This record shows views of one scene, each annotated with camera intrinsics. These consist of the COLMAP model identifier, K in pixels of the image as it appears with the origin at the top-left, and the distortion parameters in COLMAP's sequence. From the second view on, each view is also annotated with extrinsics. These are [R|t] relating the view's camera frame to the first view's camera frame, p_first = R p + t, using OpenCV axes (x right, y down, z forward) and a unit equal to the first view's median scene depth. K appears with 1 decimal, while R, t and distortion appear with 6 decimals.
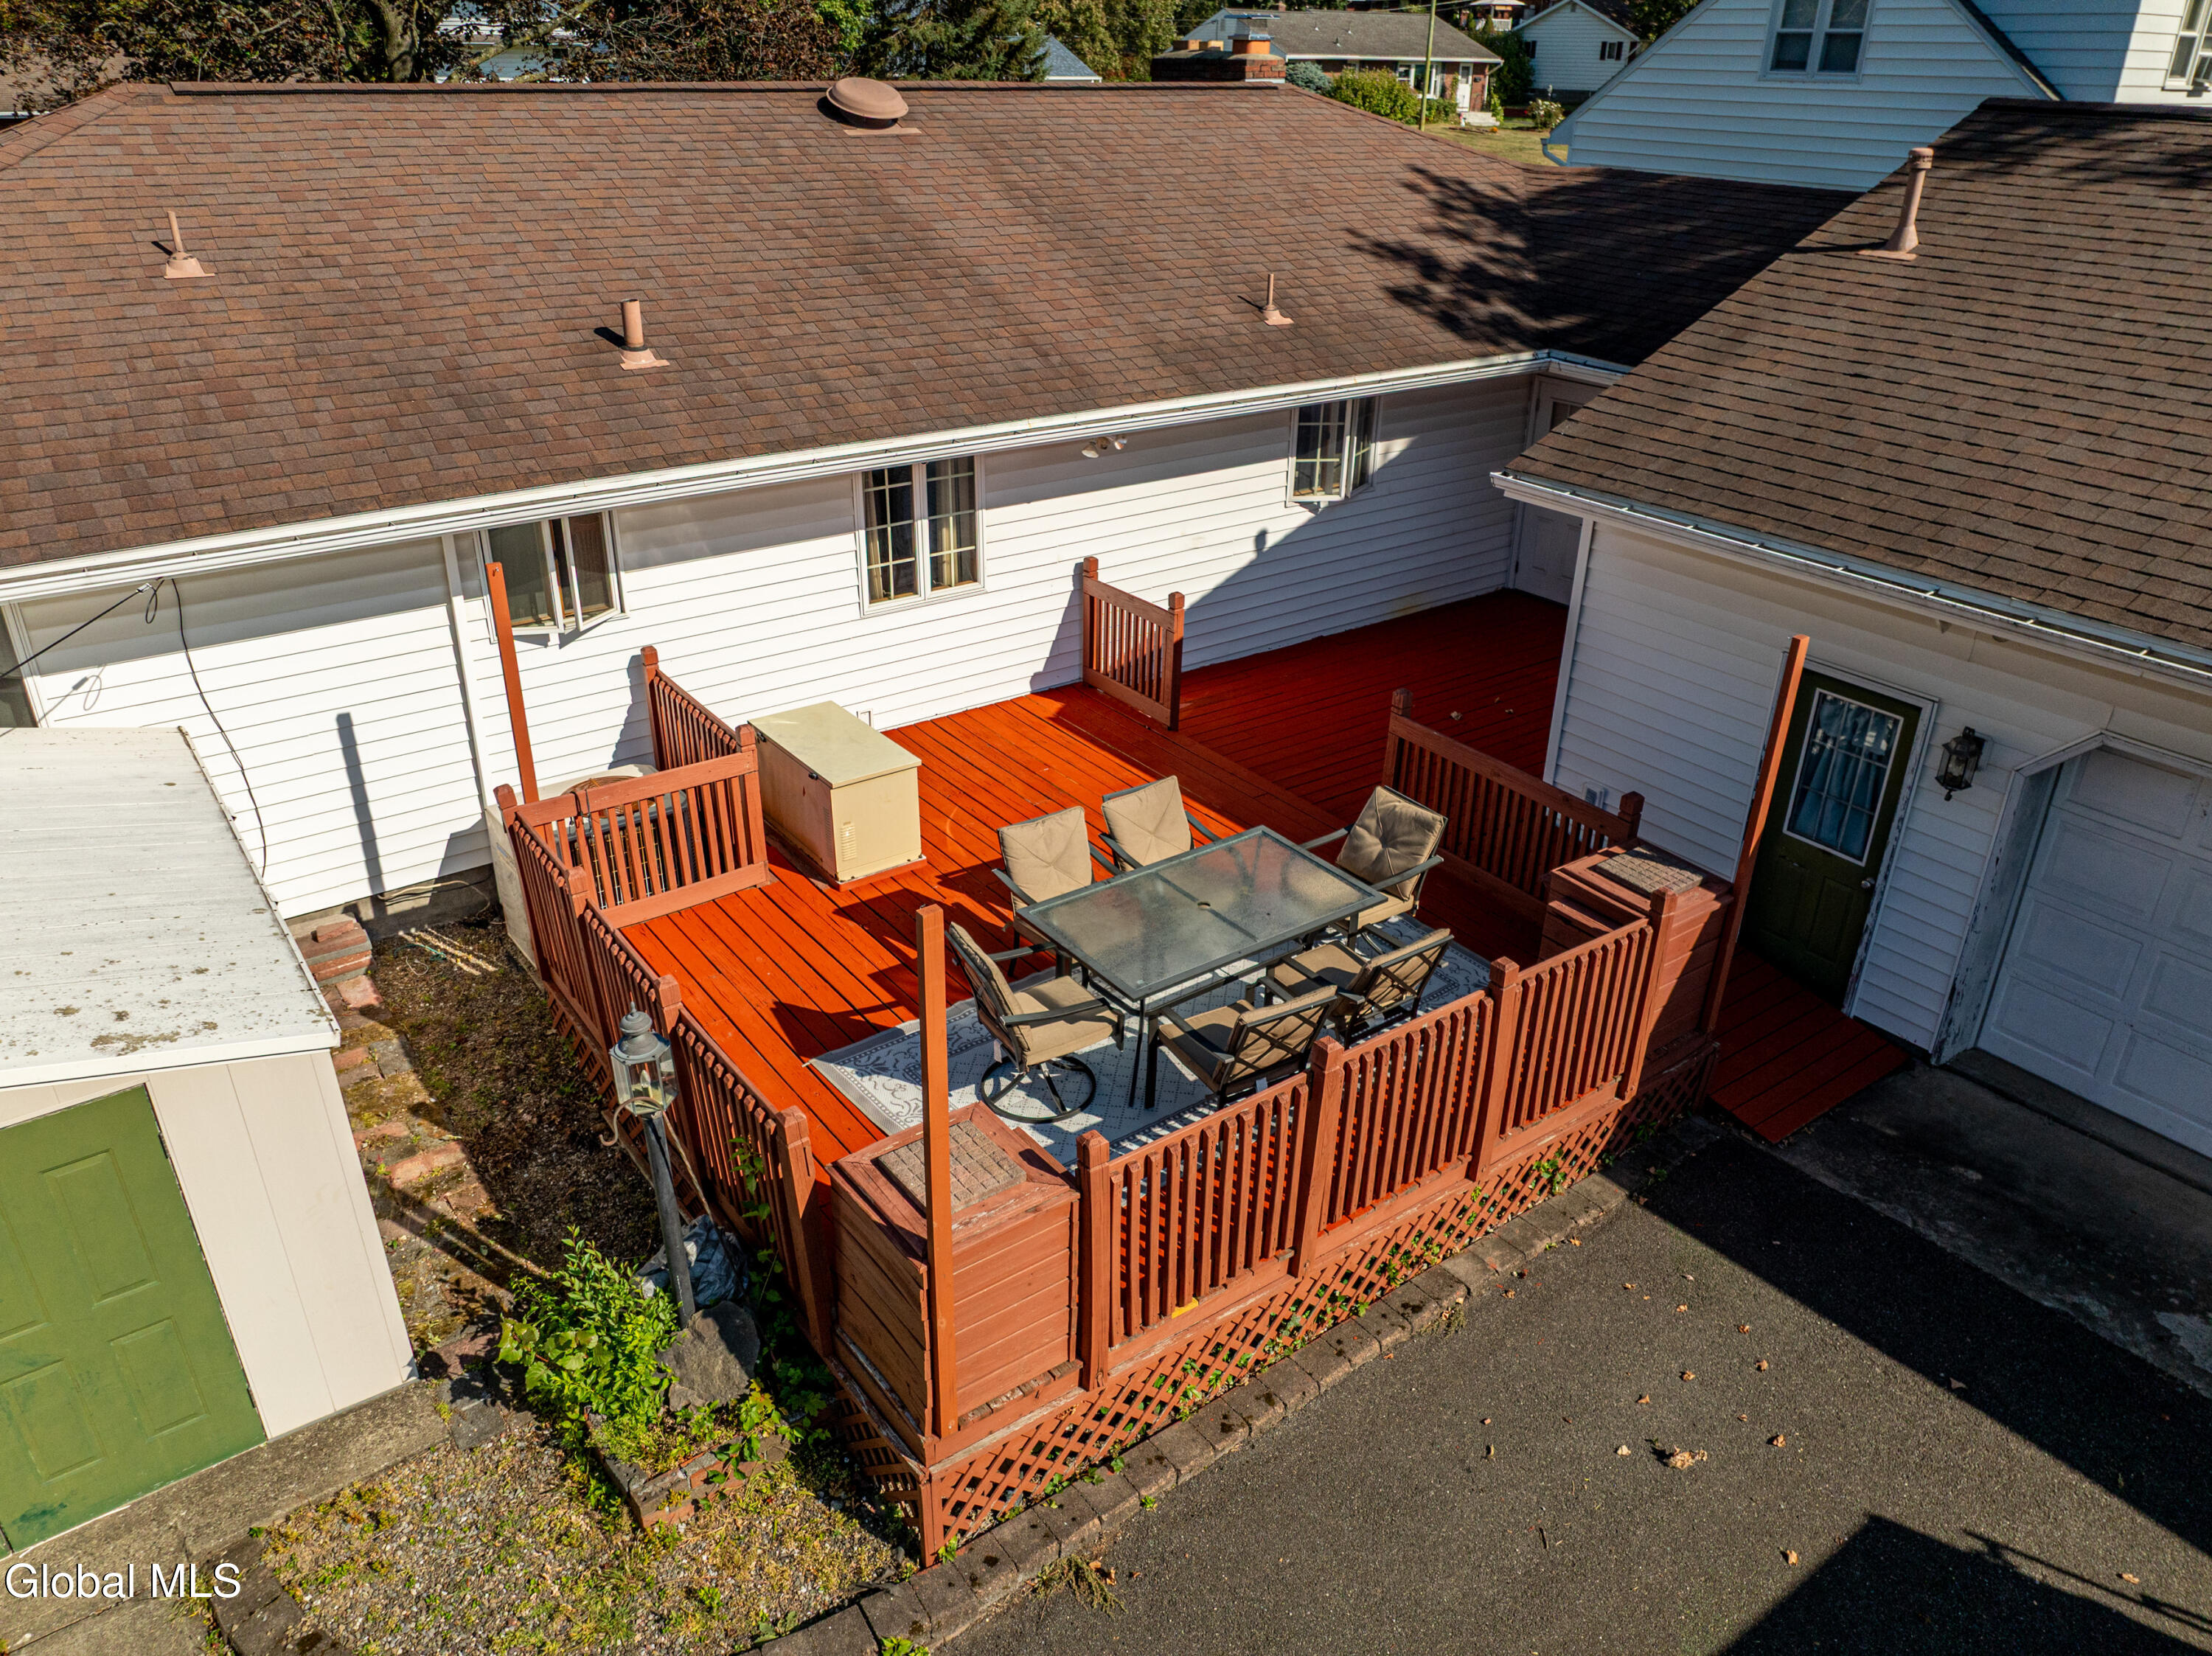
lens RADIAL K [[1545.2, 0, 1108.0], [0, 1545.2, 834.8], [0, 0, 1]] dist [-0.029384, 0.007249]
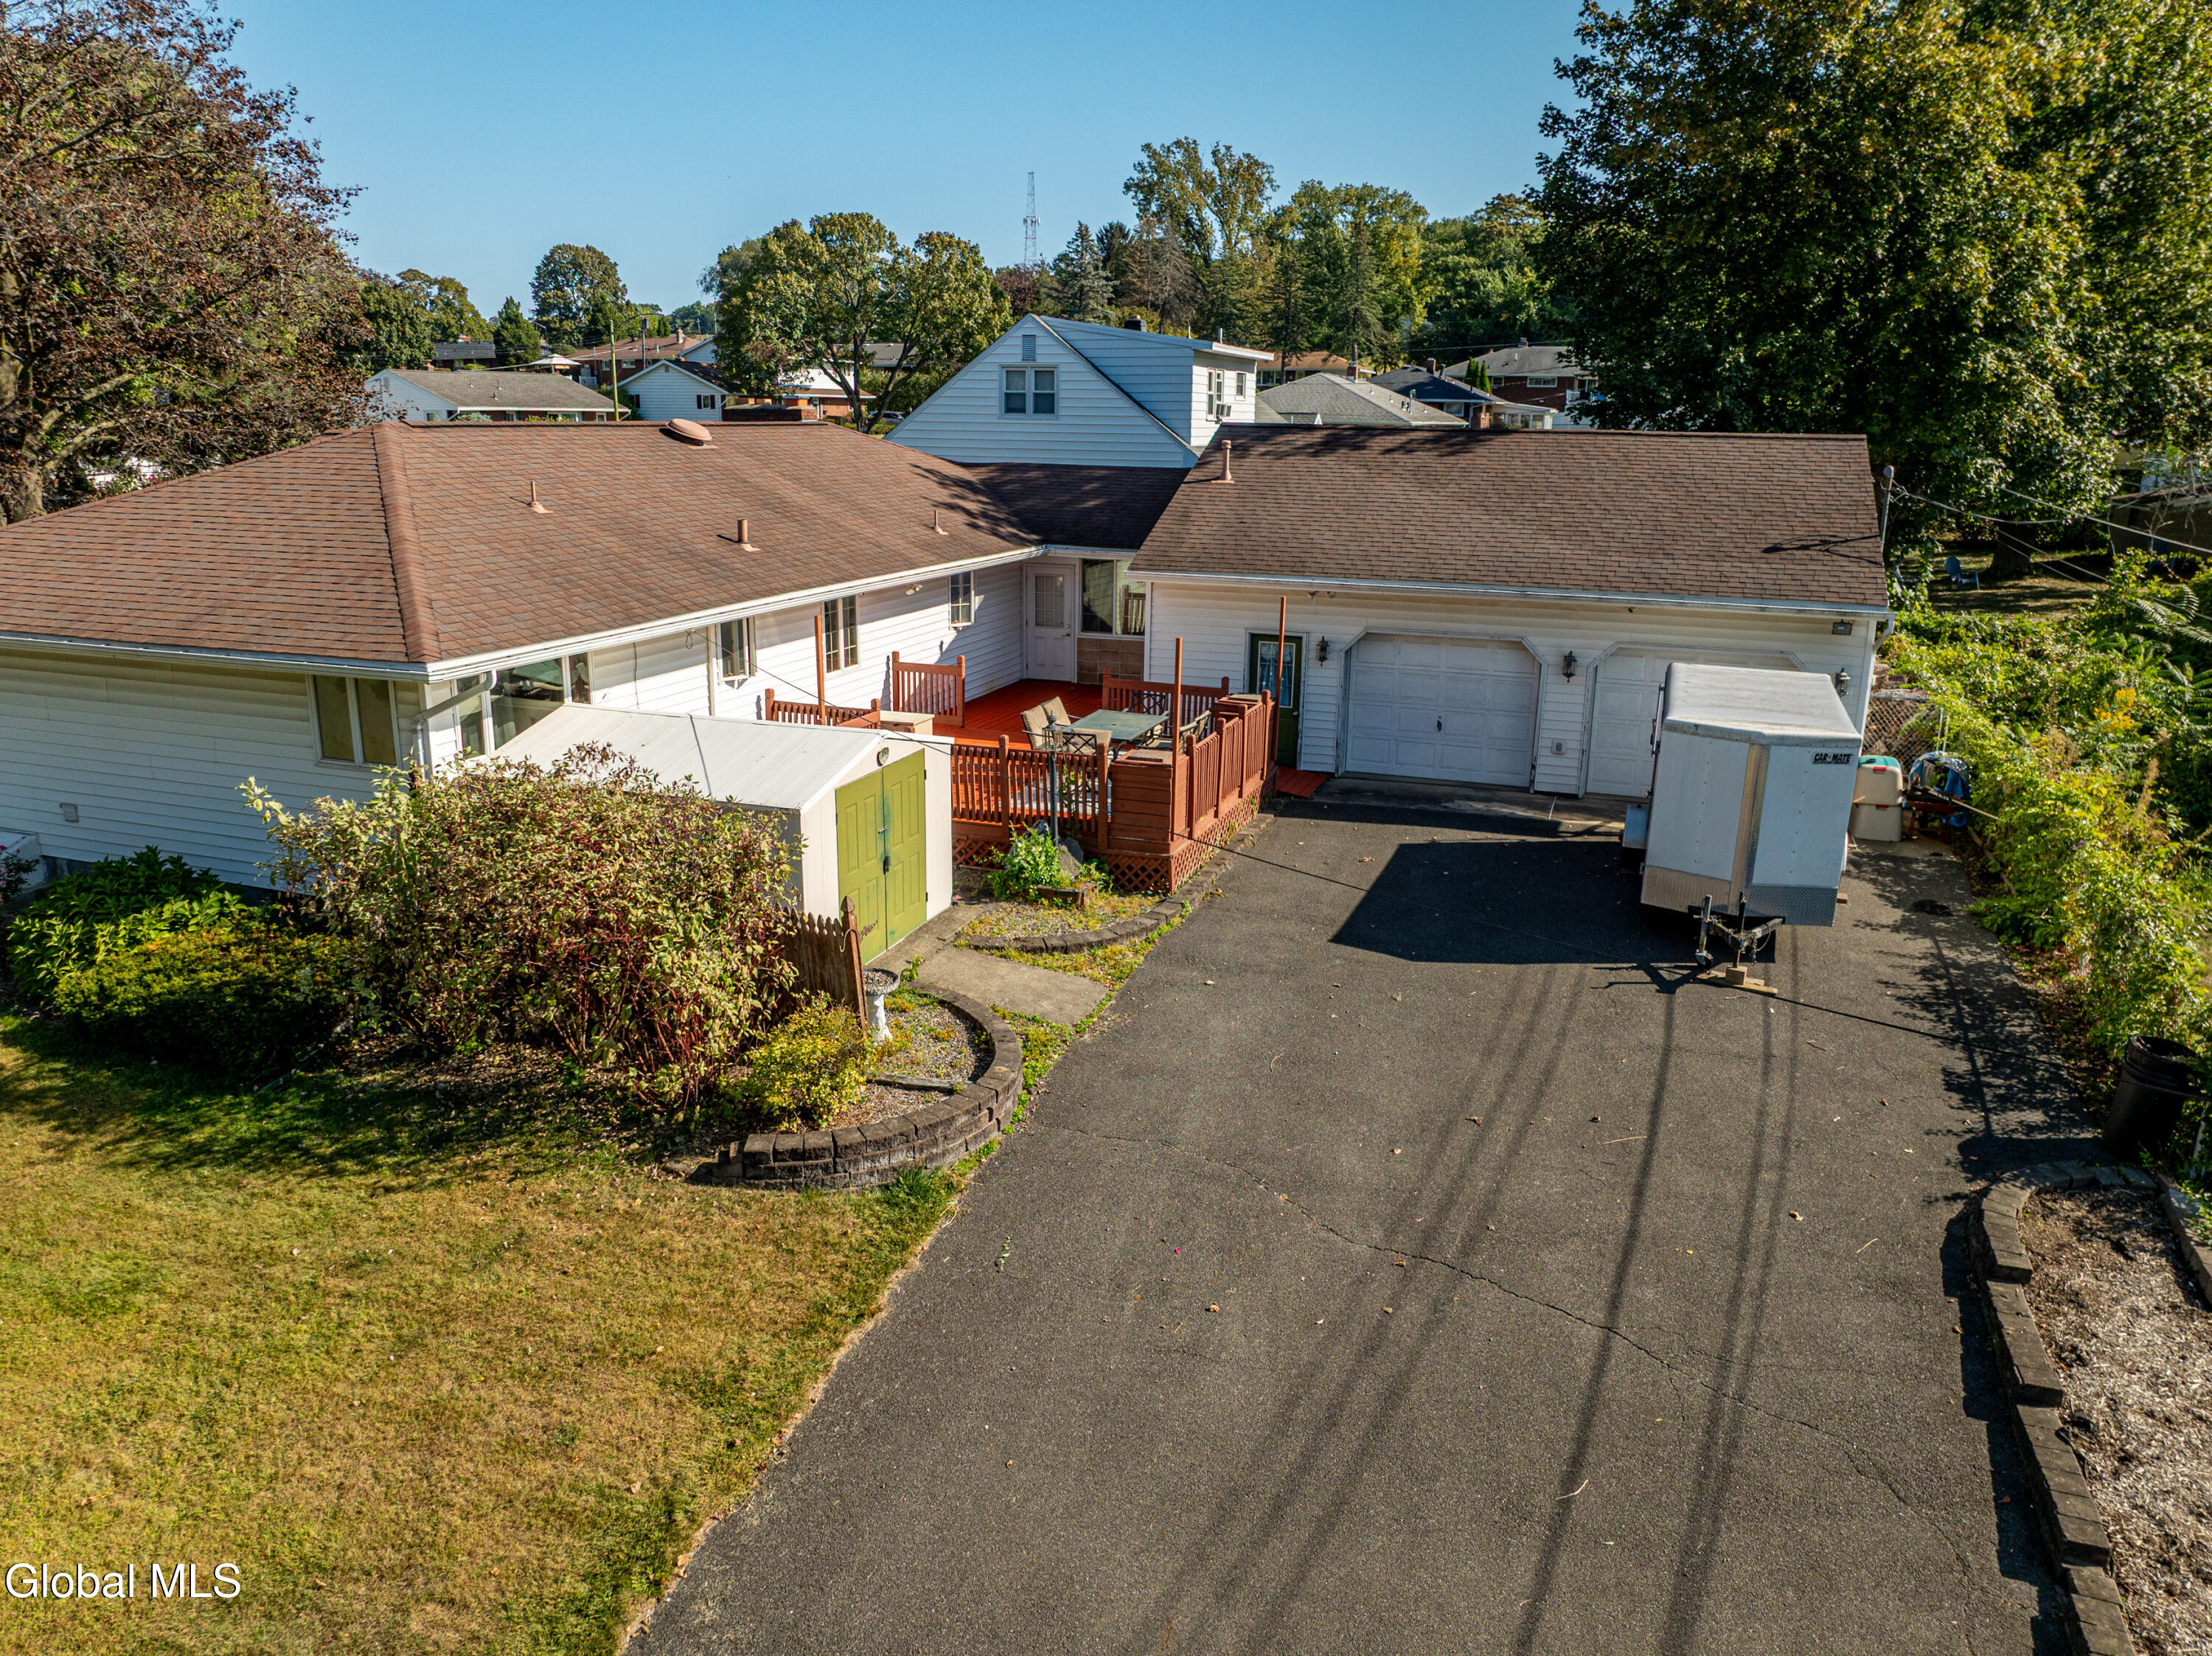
lens RADIAL K [[1545.2, 0, 1108.0], [0, 1545.2, 834.8], [0, 0, 1]] dist [-0.029384, 0.007249]
pose [[0.824401, -0.148891, 0.546072, -0.941504], [0.253762, 0.959611, -0.121458, 0.364766], [-0.505932, 0.238703, 0.828887, -0.718443]]
